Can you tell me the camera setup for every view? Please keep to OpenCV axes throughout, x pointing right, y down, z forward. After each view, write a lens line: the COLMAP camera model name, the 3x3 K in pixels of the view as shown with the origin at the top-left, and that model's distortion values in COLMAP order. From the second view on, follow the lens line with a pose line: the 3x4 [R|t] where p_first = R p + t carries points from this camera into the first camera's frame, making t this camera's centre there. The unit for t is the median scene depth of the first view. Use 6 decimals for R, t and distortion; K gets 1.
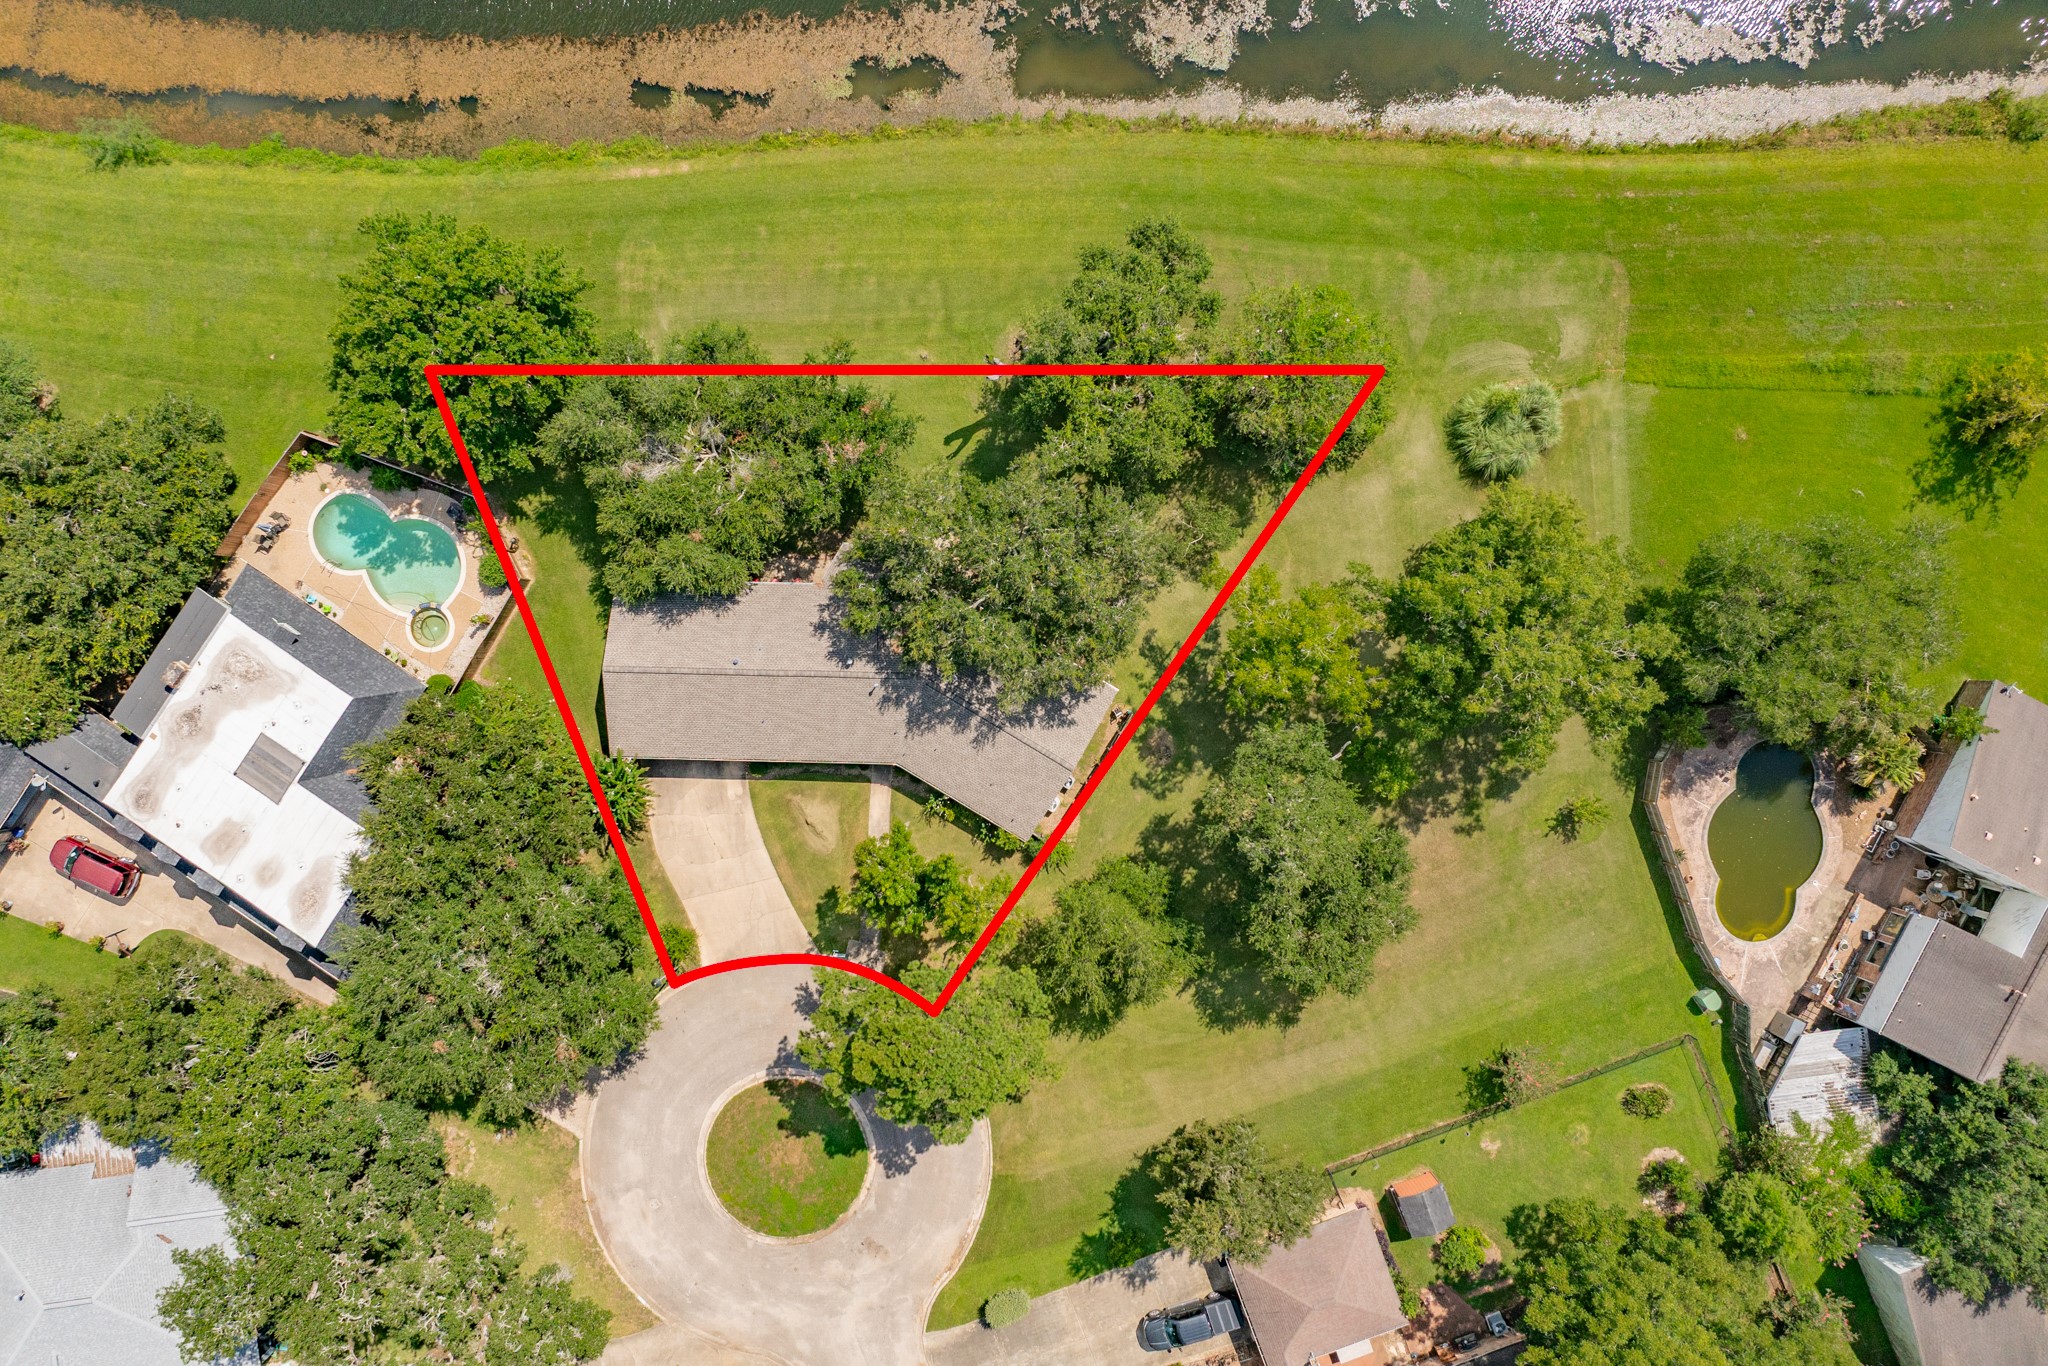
lens RADIAL K [[1436.7, 0, 1024.0], [0, 1436.7, 683.0], [0, 0, 1]] dist [-0.004925, -0.006992]
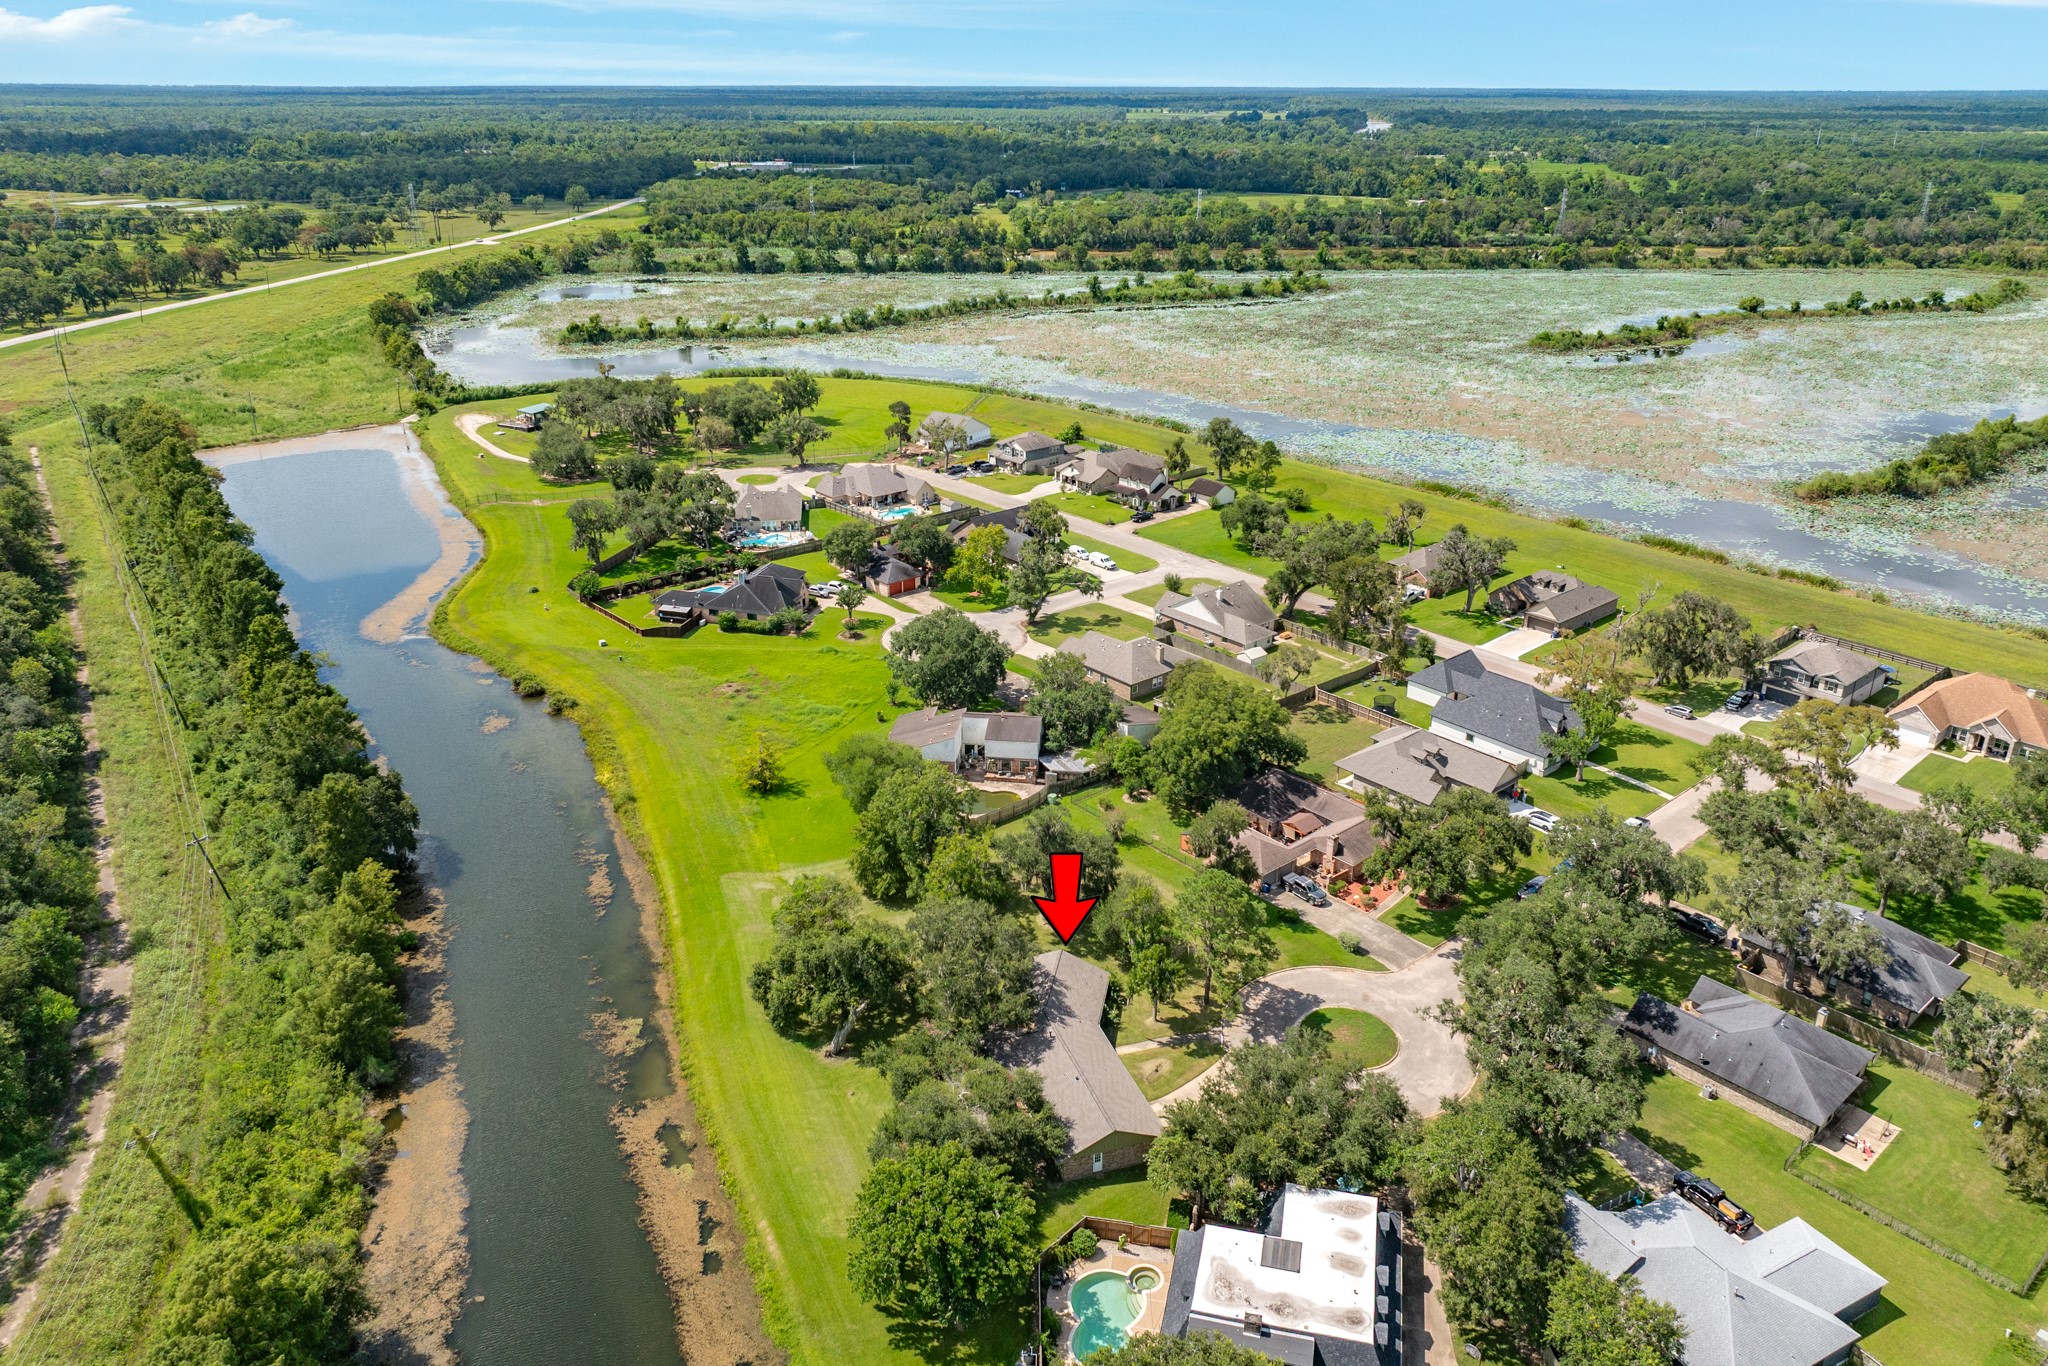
lens RADIAL K [[1405.7, 0, 1024.0], [0, 1405.7, 683.0], [0, 0, 1]] dist [-0.006119, -0.002812]
pose [[-0.348554, -0.369705, 0.861295, -1.289708], [0.937272, -0.142905, 0.317960, -0.476069], [0.005532, 0.918094, 0.396324, -0.012801]]
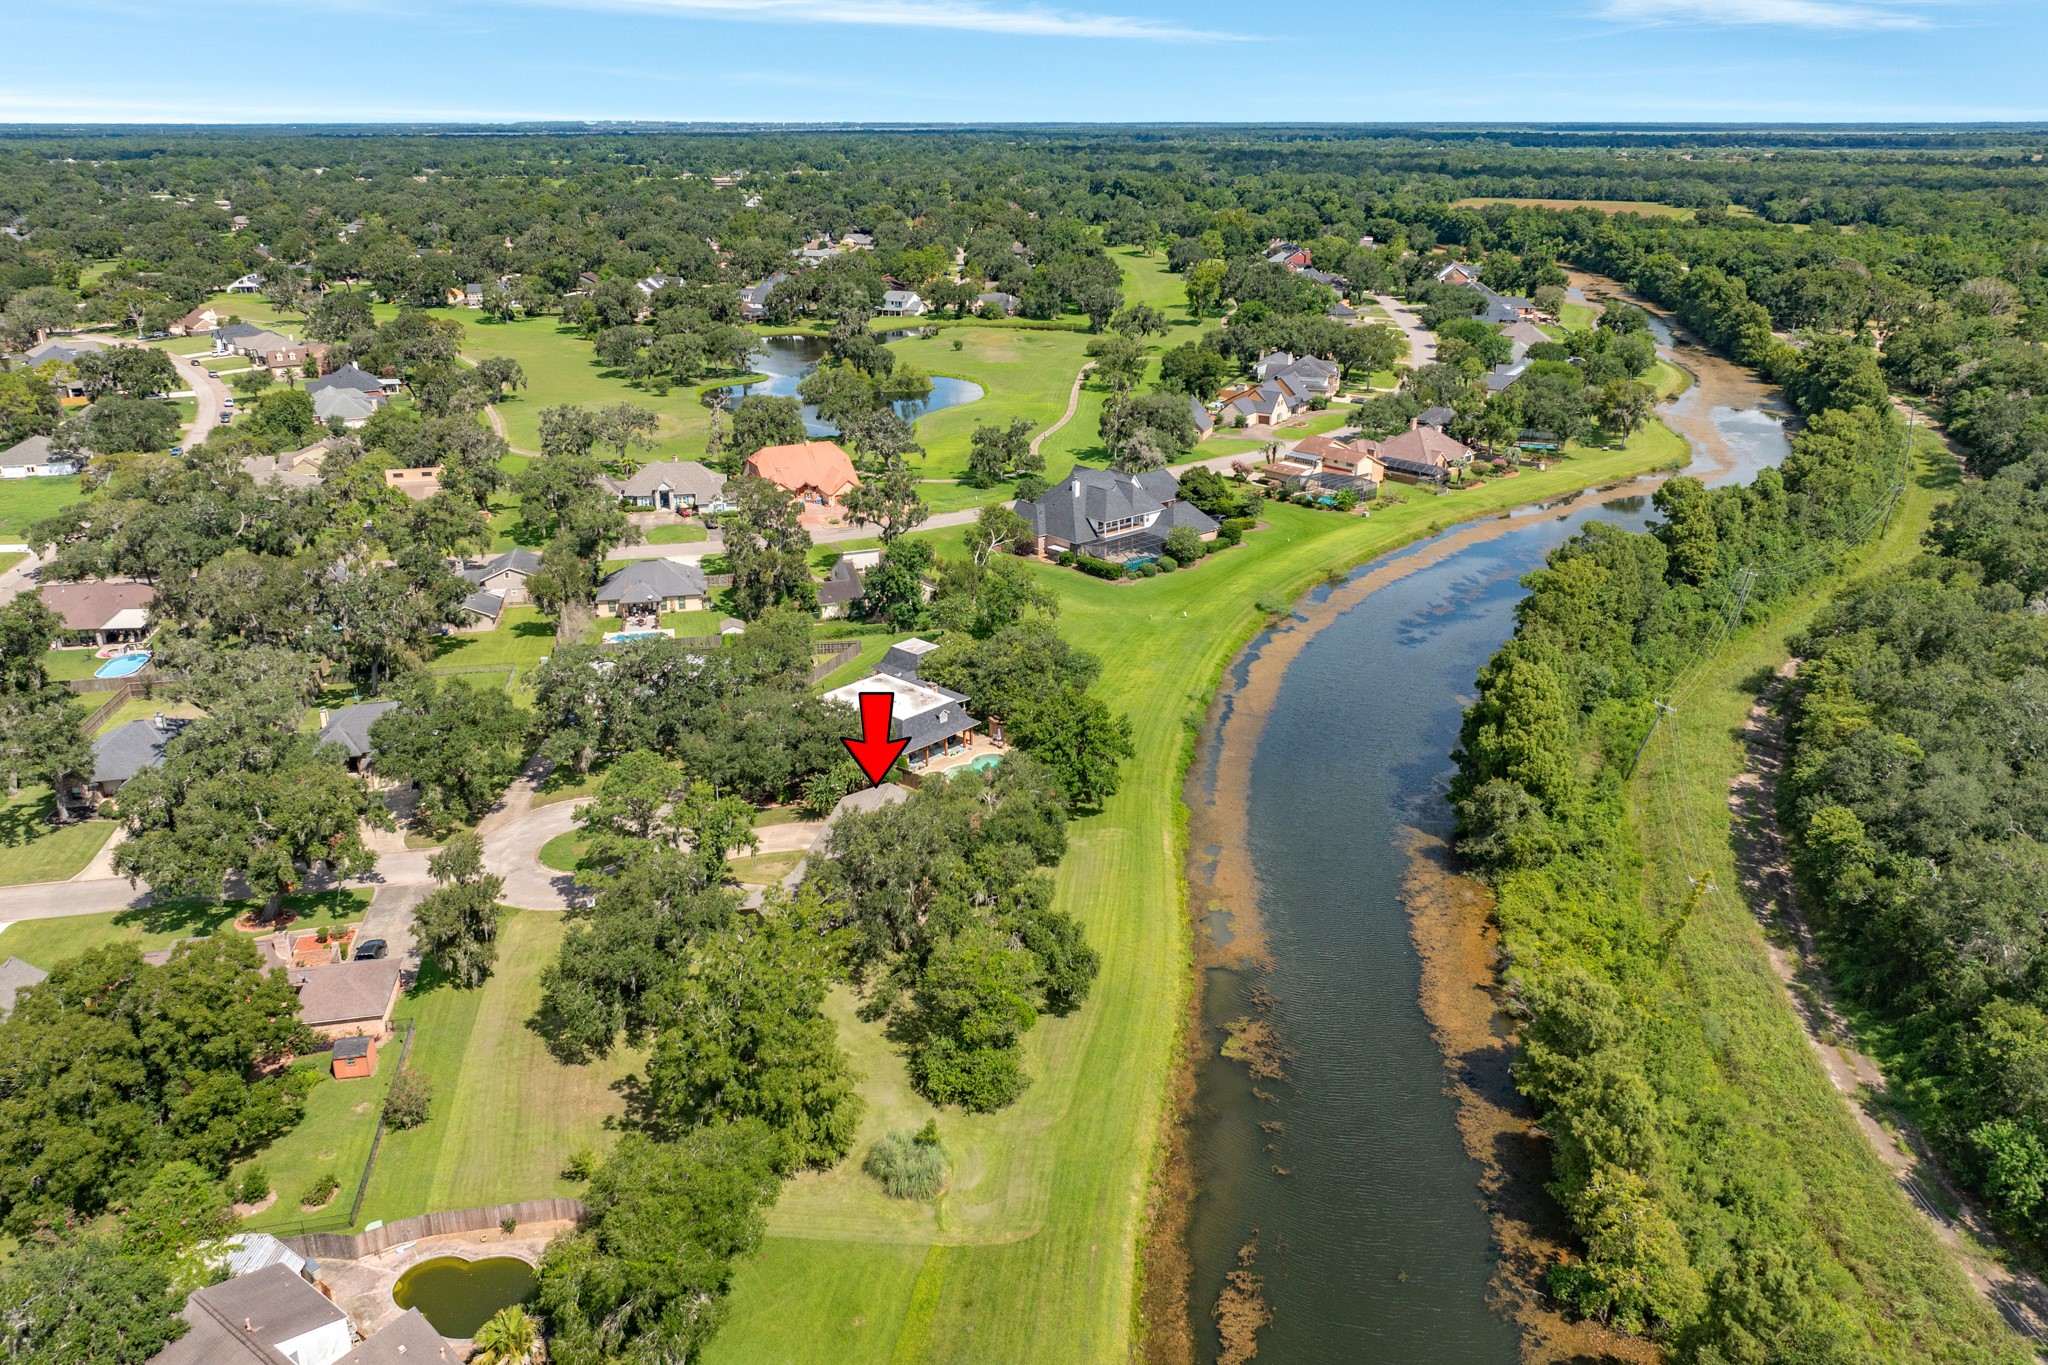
lens RADIAL K [[1436.7, 0, 1024.0], [0, 1436.7, 682.5], [0, 0, 1]] dist [-0.004925, -0.006992]
pose [[-0.148217, 0.364004, -0.919529, 1.274620], [-0.988933, -0.060681, 0.135383, -0.406575], [-0.006519, 0.929418, 0.368970, 0.184801]]
